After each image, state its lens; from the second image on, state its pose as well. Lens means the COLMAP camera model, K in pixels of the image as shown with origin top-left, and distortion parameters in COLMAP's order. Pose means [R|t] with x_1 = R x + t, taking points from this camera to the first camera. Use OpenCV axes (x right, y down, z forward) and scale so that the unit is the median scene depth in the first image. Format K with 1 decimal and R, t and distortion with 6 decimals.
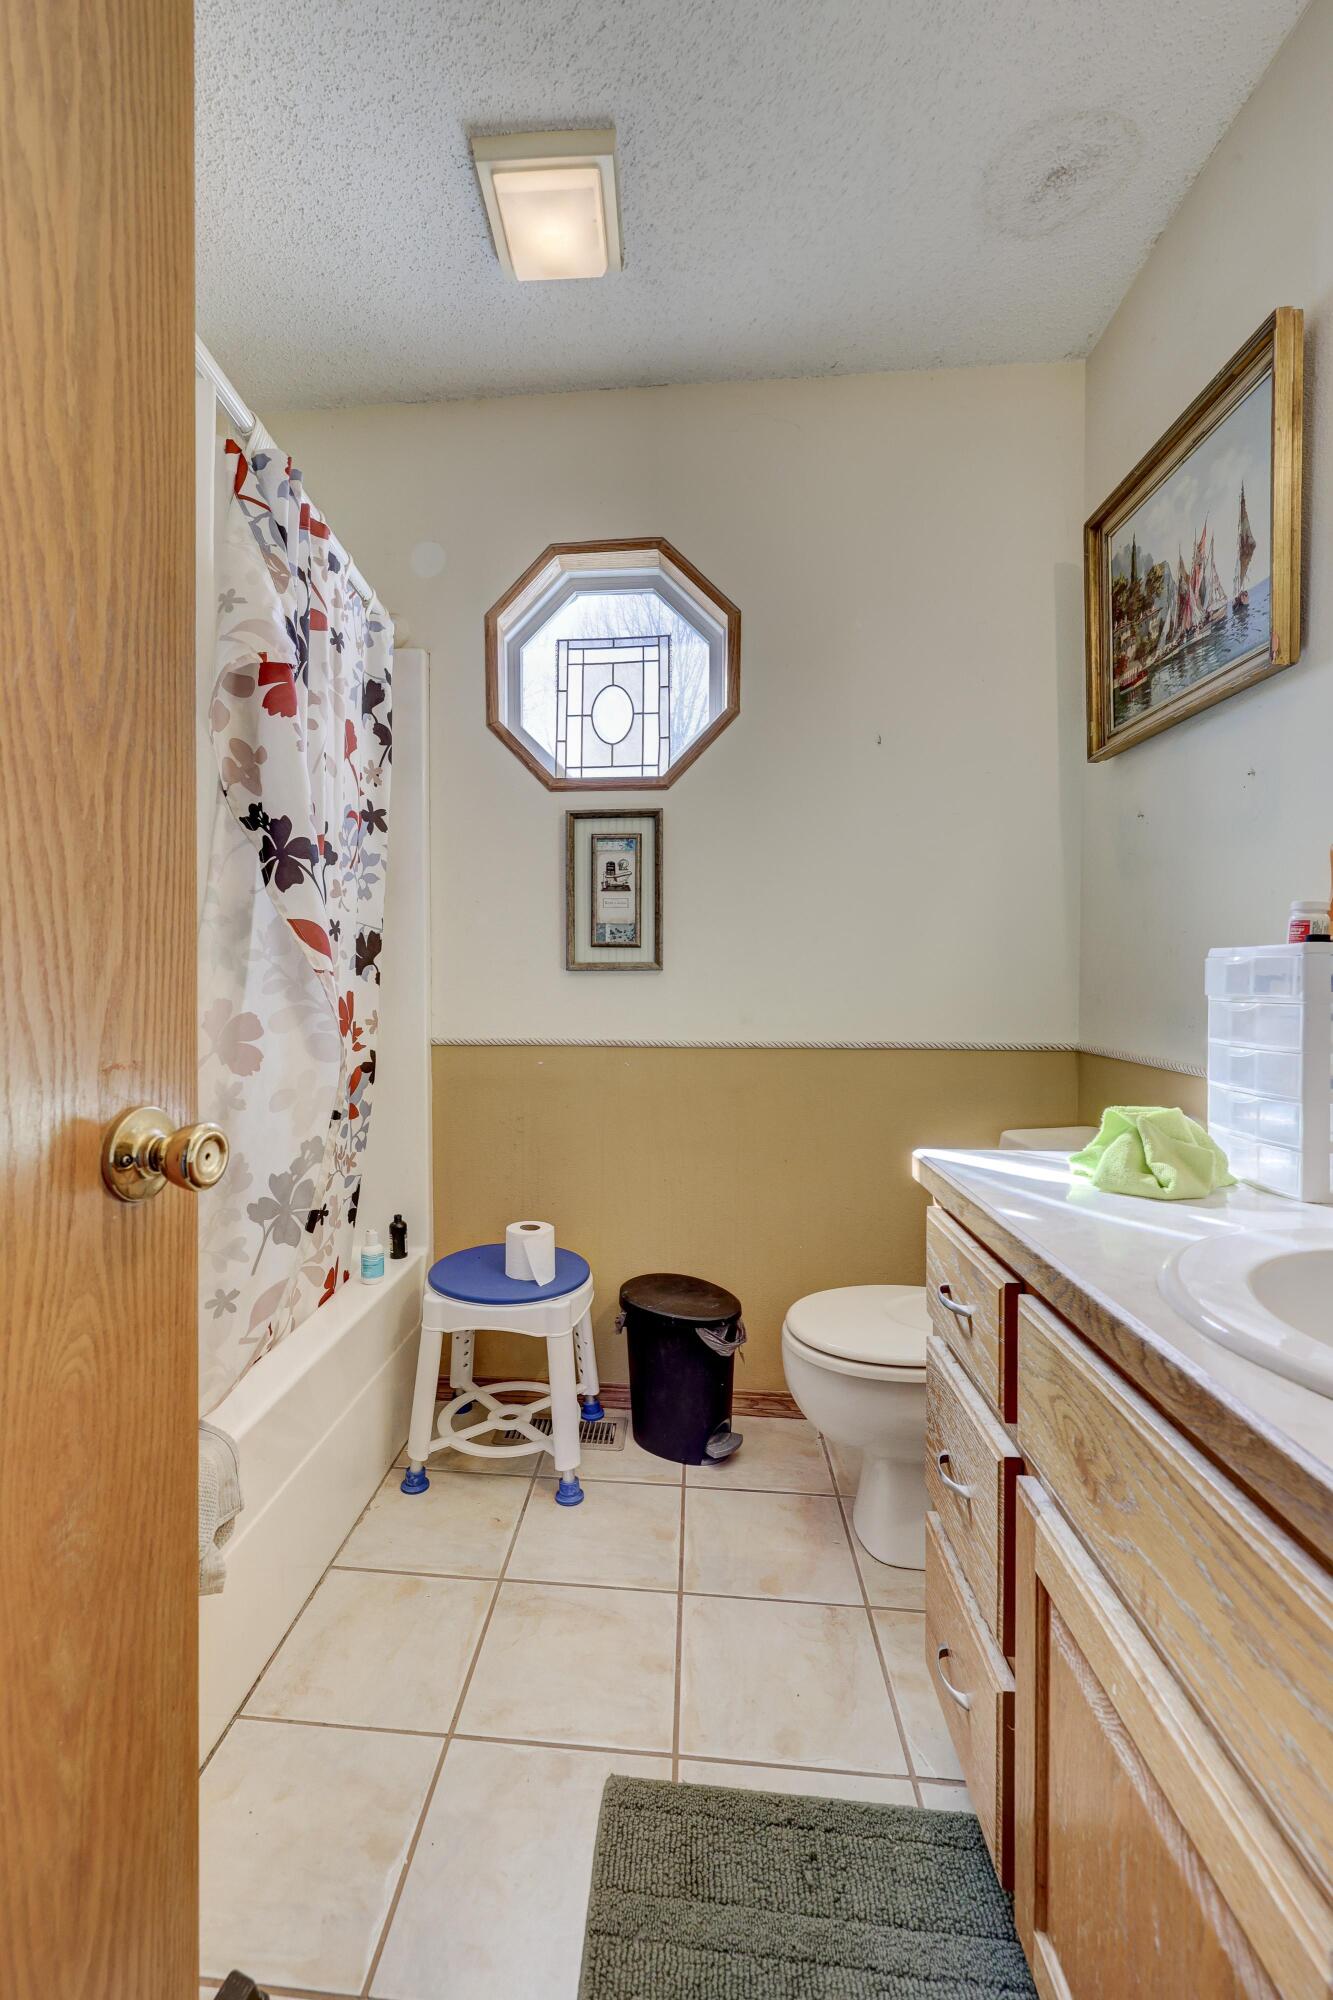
lens RADIAL K [[835.5, 0, 666.5], [0, 835.5, 1000.0], [0, 0, 1]] dist [0.000446, -0.000157]
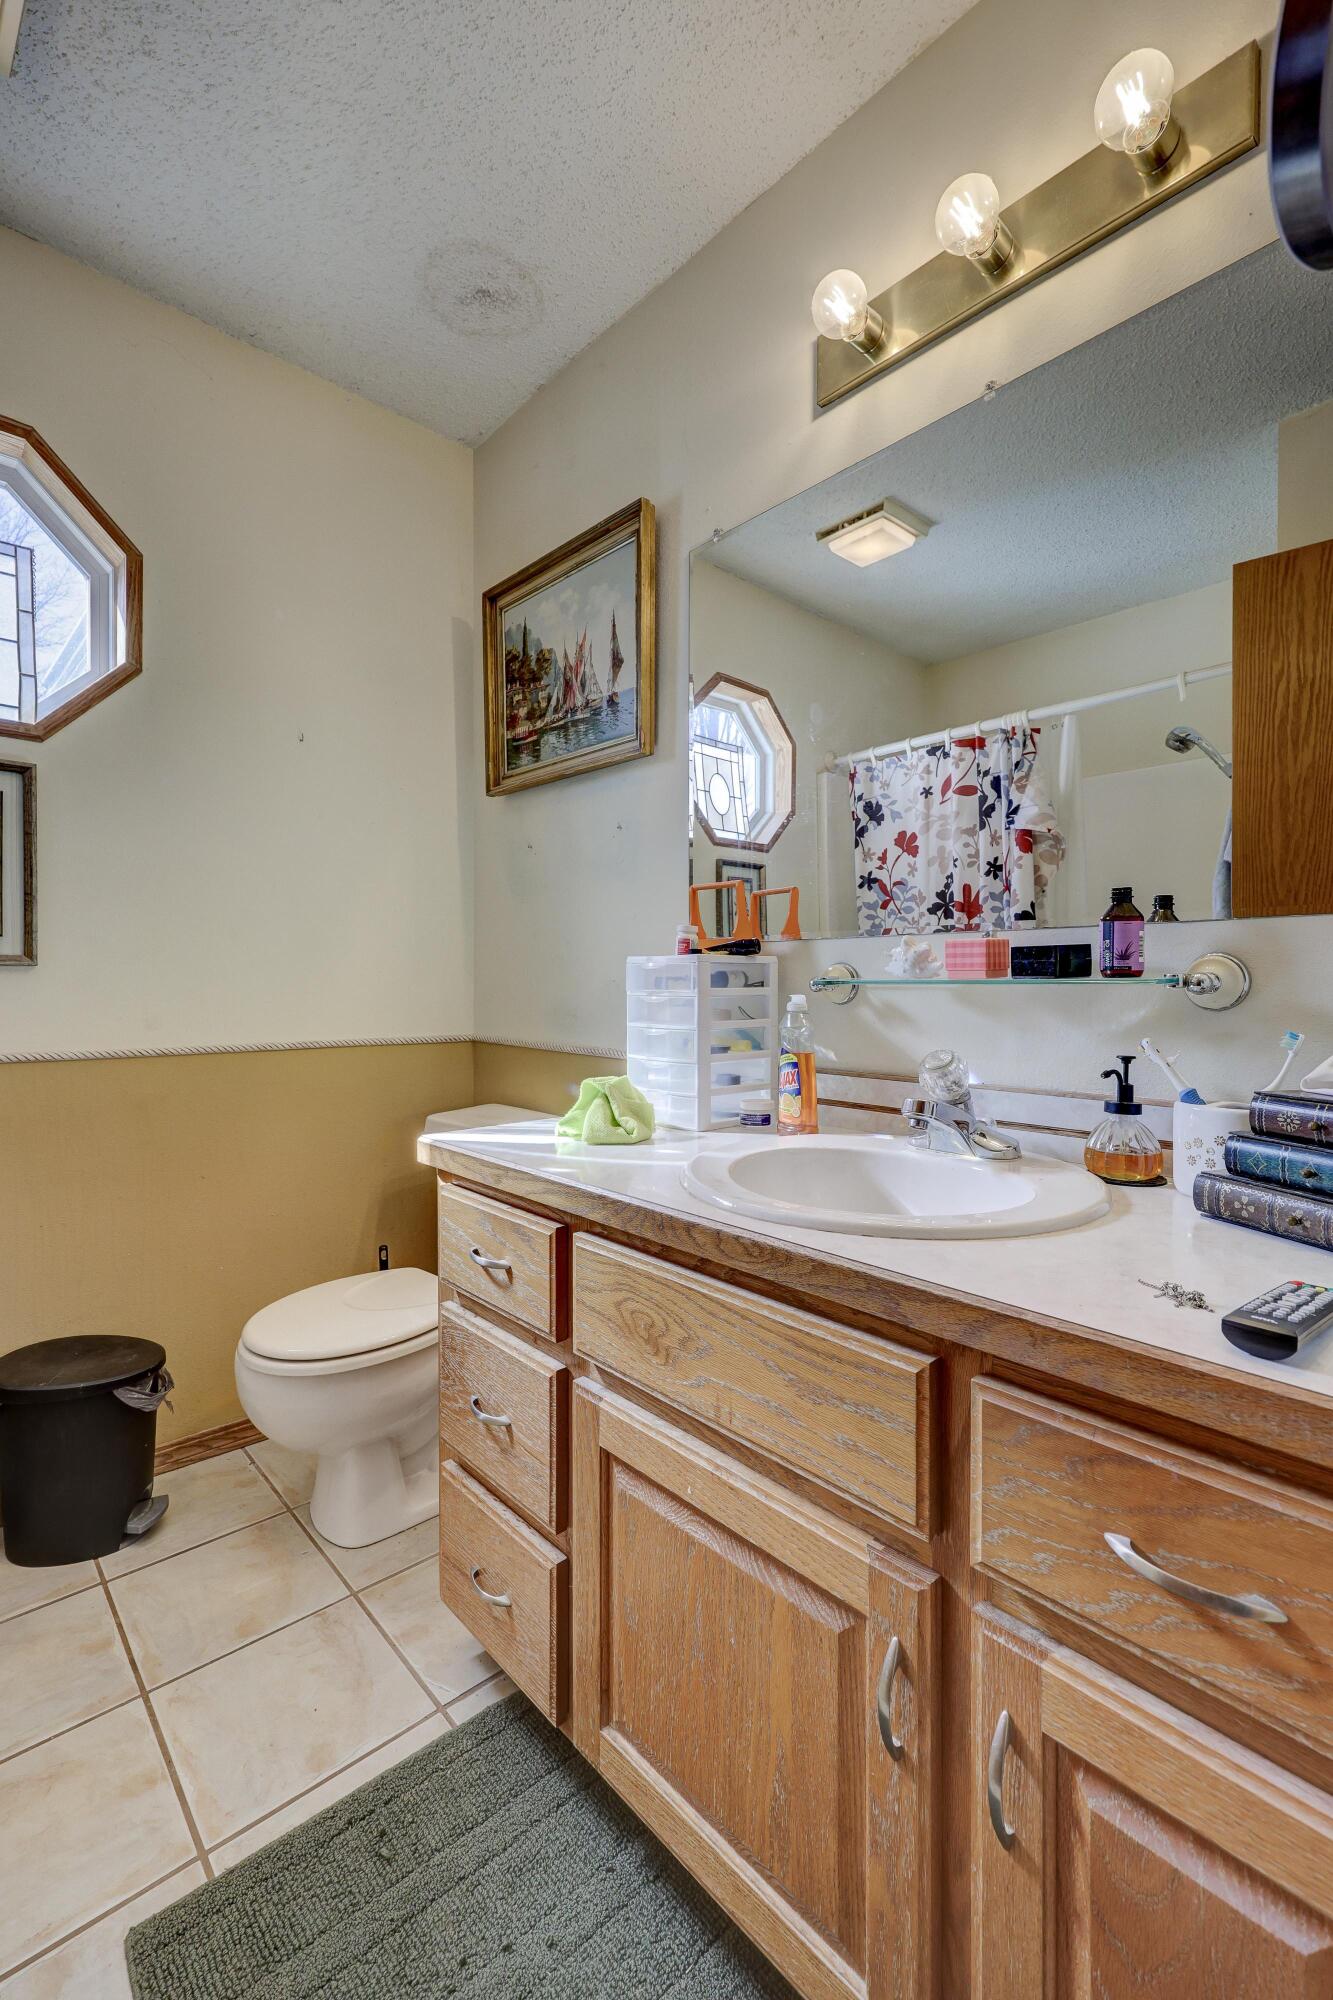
lens RADIAL K [[804.6, 0, 662.8], [0, 804.6, 998.5], [0, 0, 1]] dist [-0.000713, -0.000143]
pose [[0.699725, -0.012599, 0.714301, -0.172644], [0.013726, 0.999897, 0.004190, 0.001059], [-0.714280, 0.006873, 0.699826, 0.036003]]
